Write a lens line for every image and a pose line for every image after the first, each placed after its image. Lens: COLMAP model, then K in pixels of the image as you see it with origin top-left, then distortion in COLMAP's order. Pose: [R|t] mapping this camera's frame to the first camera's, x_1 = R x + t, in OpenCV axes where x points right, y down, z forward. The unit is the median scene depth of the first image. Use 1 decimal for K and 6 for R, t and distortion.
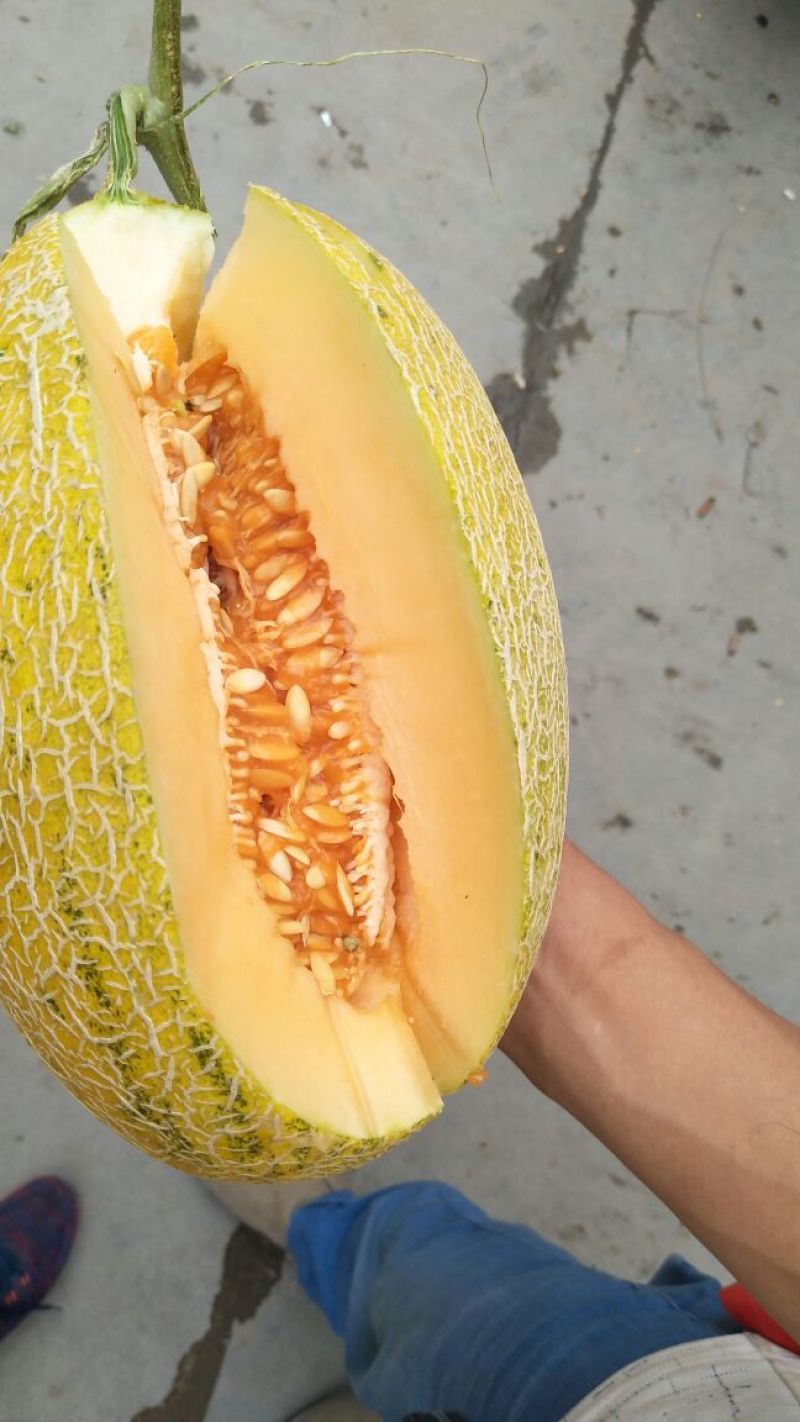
lens RADIAL K [[1233.2, 0, 401.6], [0, 1233.2, 712.3], [0, 0, 1]] dist [0.056886, -0.061795]
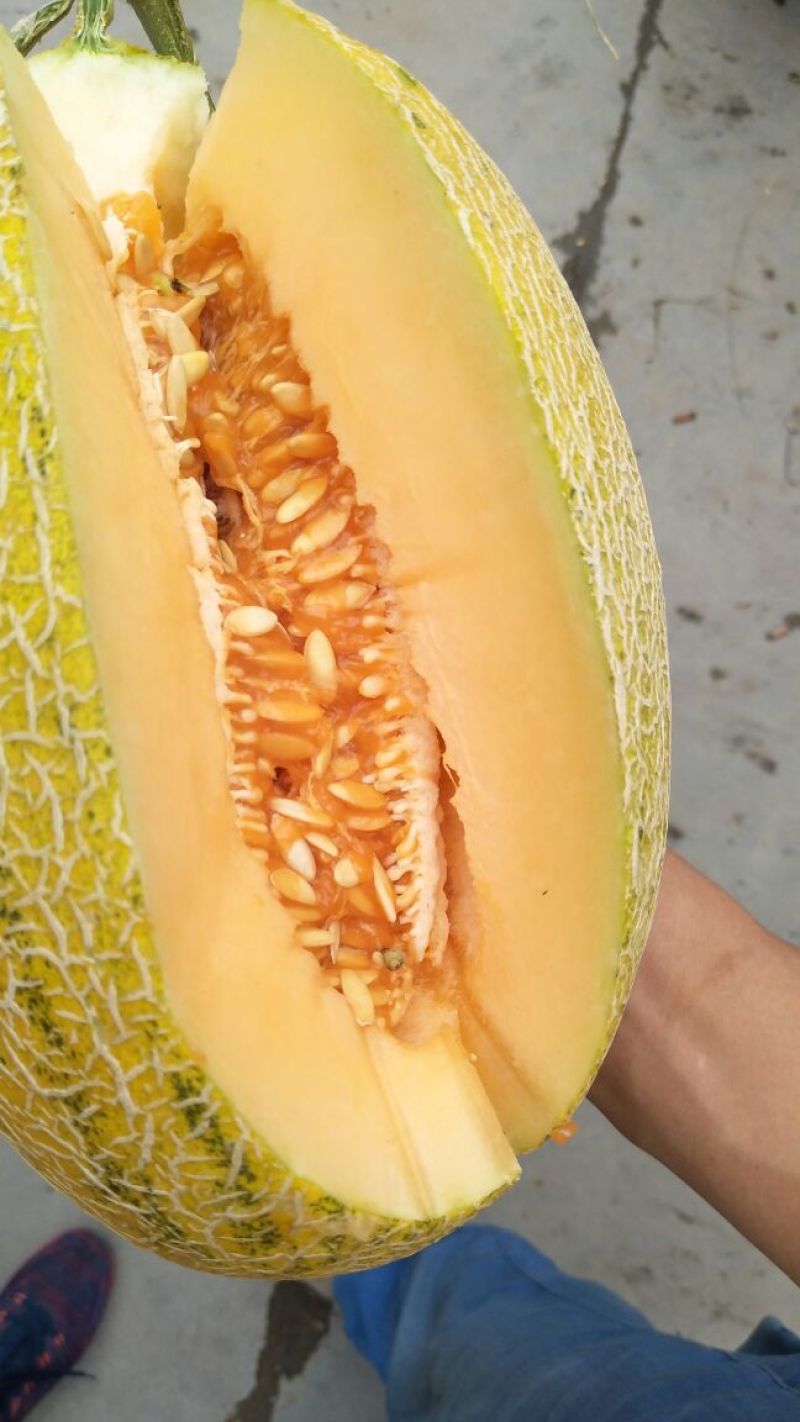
lens RADIAL K [[1233.2, 0, 401.6], [0, 1233.2, 713.8], [0, 0, 1]] dist [0.056886, -0.061795]
pose [[0.999428, -0.021233, -0.026333, -0.013546], [0.020602, 0.999499, -0.024010, 0.058180], [0.026830, 0.023454, 0.999365, 0.246251]]
